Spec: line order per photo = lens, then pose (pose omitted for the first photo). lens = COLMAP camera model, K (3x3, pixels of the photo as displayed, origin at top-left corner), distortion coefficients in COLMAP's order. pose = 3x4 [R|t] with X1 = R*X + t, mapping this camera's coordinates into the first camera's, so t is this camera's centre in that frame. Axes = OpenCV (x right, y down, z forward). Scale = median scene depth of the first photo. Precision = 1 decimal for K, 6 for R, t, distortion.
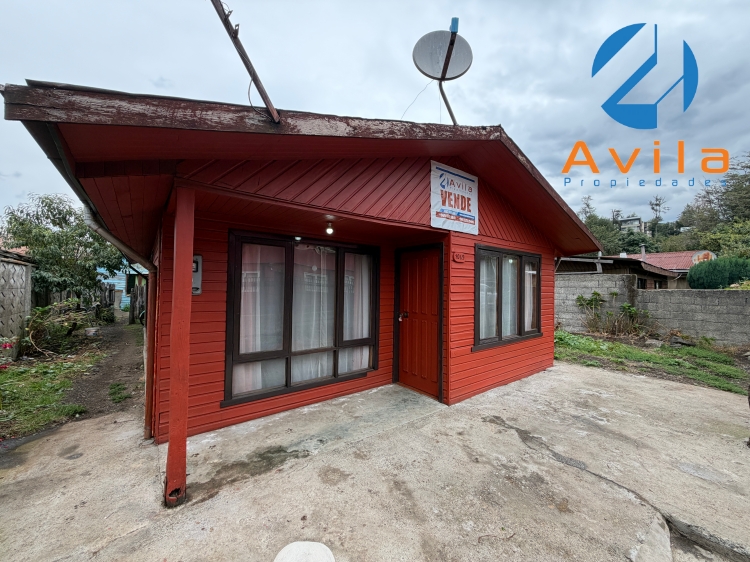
lens RADIAL K [[296.4, 0, 373.4], [0, 296.4, 281.5], [0, 0, 1]] dist [0.000743, -0.000335]
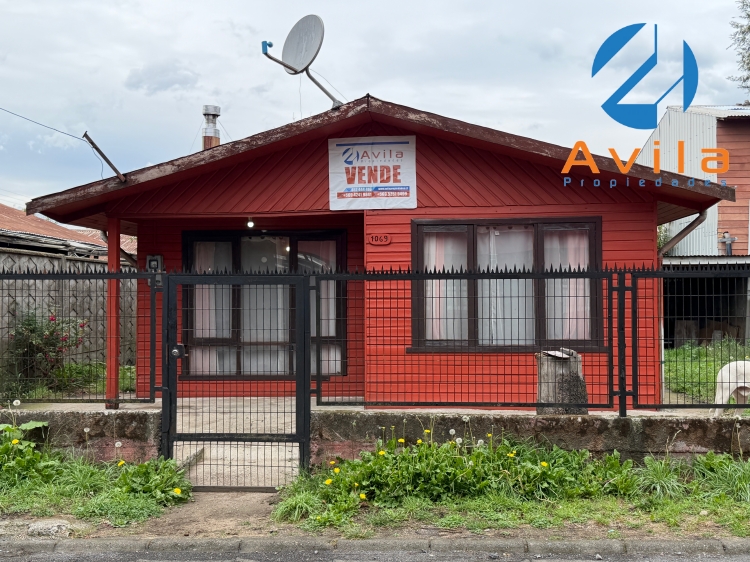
lens RADIAL K [[790.0, 0, 375.0], [0, 790.0, 281.0], [0, 0, 1]] dist [0.172636, -0.351131]
pose [[0.749575, -0.028204, -0.661318, 1.969681], [0.025536, 0.999580, -0.013686, 0.077657], [0.661426, -0.006629, 0.749981, -0.796494]]
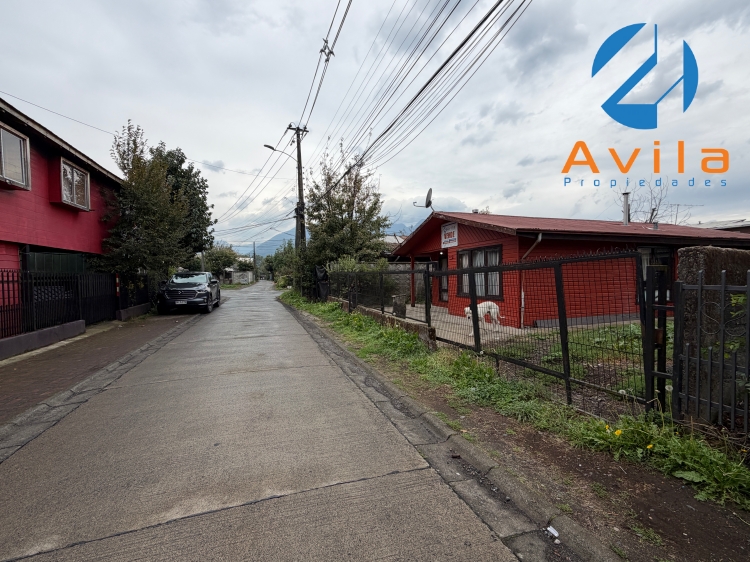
lens RADIAL K [[334.8, 0, 379.0], [0, 334.8, 277.7], [0, 0, 1]] dist [0.000988, 0.000046]
pose [[-0.306002, 0.001497, -0.952030, 3.491244], [0.023845, 0.999697, -0.006093, 0.103299], [0.951732, -0.024565, -0.305945, 1.416462]]
